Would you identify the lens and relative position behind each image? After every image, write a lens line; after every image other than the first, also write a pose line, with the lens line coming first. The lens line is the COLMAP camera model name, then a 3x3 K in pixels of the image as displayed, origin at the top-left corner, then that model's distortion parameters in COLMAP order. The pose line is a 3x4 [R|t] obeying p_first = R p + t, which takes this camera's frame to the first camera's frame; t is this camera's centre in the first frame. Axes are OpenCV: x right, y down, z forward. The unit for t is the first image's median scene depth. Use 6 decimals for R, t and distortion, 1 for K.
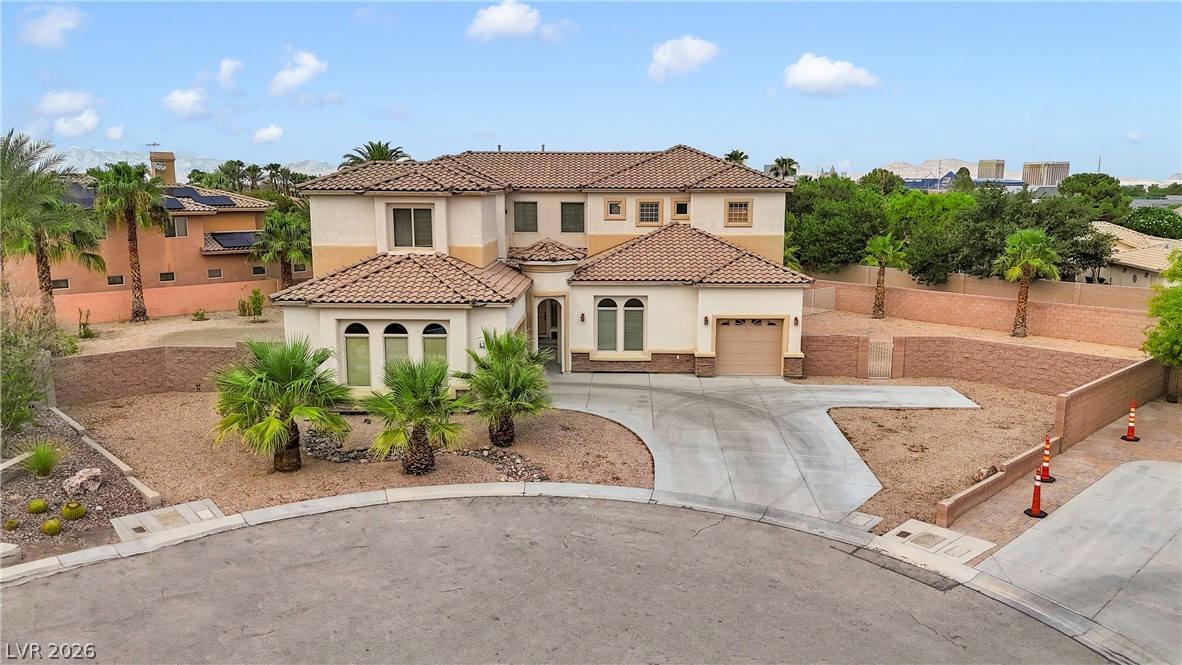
lens RADIAL K [[870.3, 0, 592.0], [0, 870.3, 330.7], [0, 0, 1]] dist [0.079294, -0.080963]
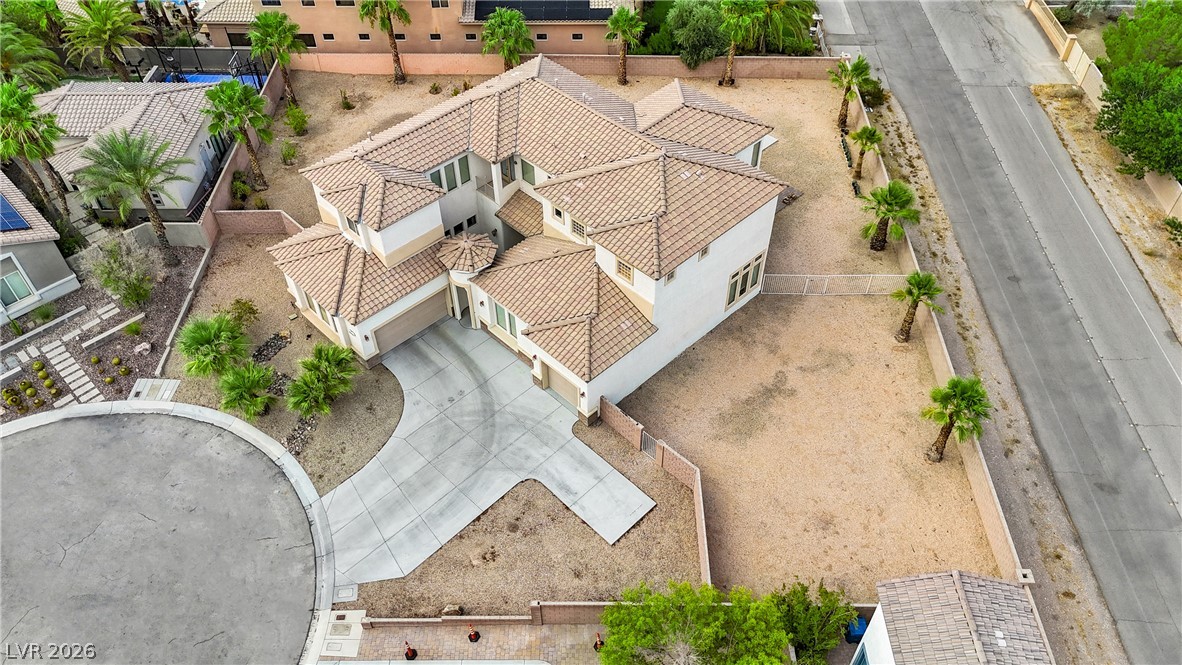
lens RADIAL K [[870.3, 0, 592.0], [0, 870.3, 330.7], [0, 0, 1]] dist [0.079294, -0.080963]
pose [[0.728194, 0.490021, -0.479180, 0.879236], [-0.110165, 0.773749, 0.623840, -0.949445], [0.676460, -0.401488, 0.617422, 0.313114]]
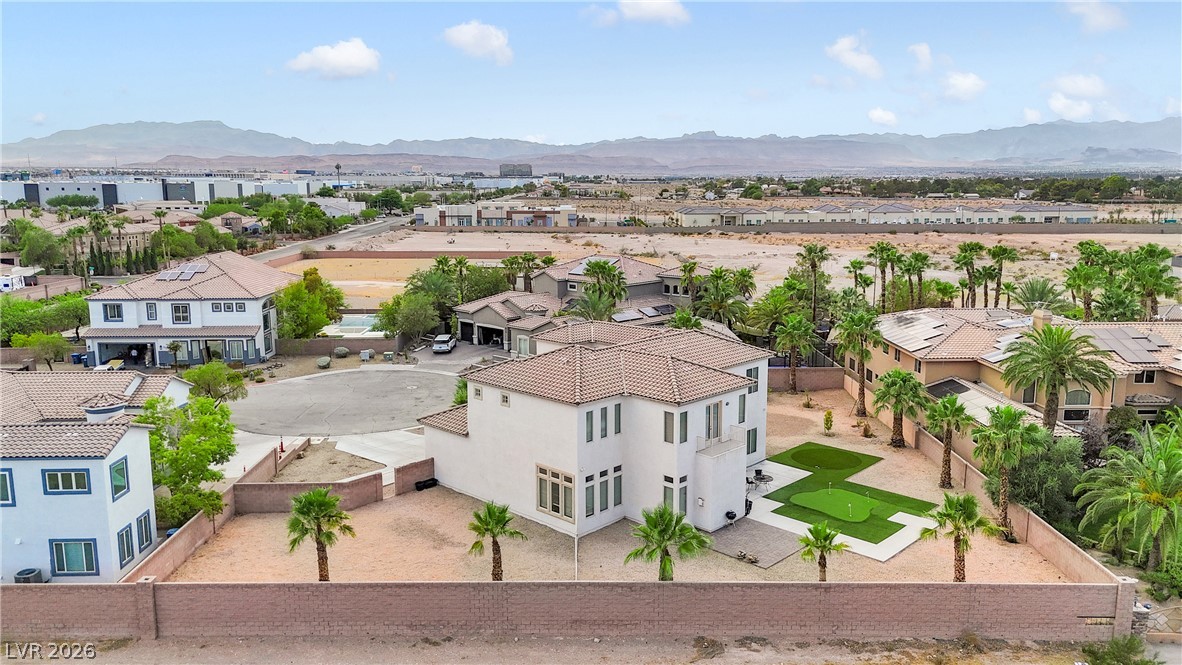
lens RADIAL K [[870.3, 0, 592.0], [0, 870.3, 330.7], [0, 0, 1]] dist [0.079294, -0.080963]
pose [[-0.674560, 0.123607, -0.727798, 1.328280], [-0.122206, 0.953582, 0.275220, -0.783863], [0.728035, 0.274594, -0.628143, 2.457432]]
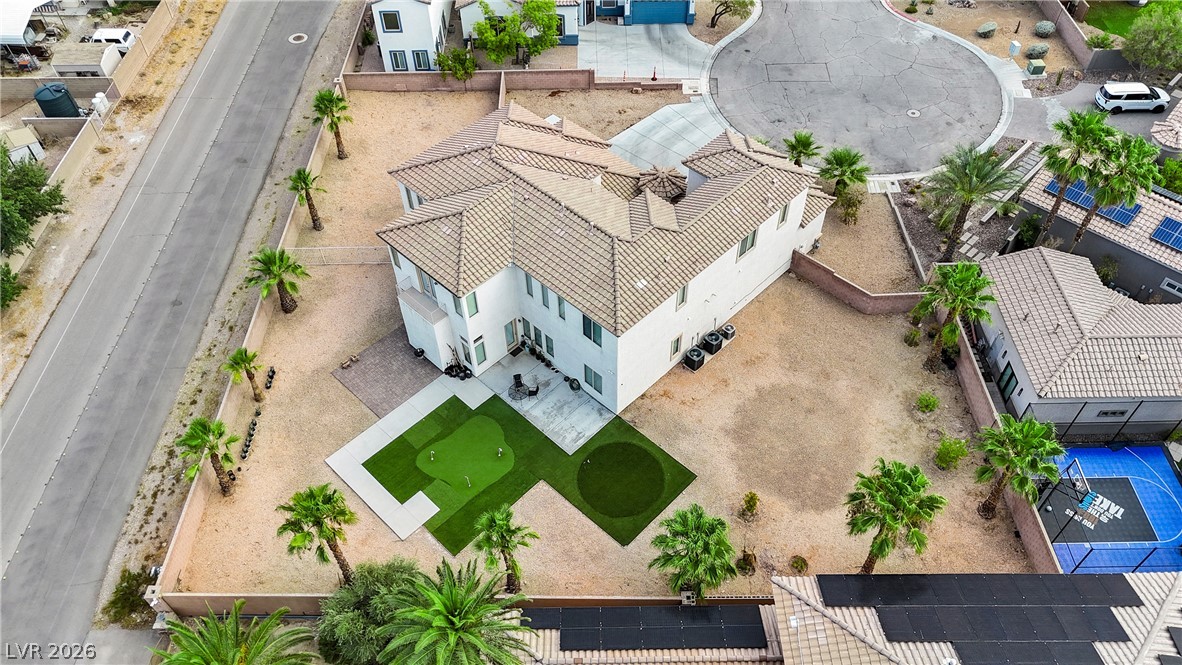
lens RADIAL K [[870.3, 0, 592.0], [0, 870.3, 330.7], [0, 0, 1]] dist [0.079294, -0.080963]
pose [[-0.740954, -0.497829, 0.450726, -0.922047], [0.127862, 0.554309, 0.822431, -1.438490], [-0.659271, 0.667014, -0.347064, 2.081218]]
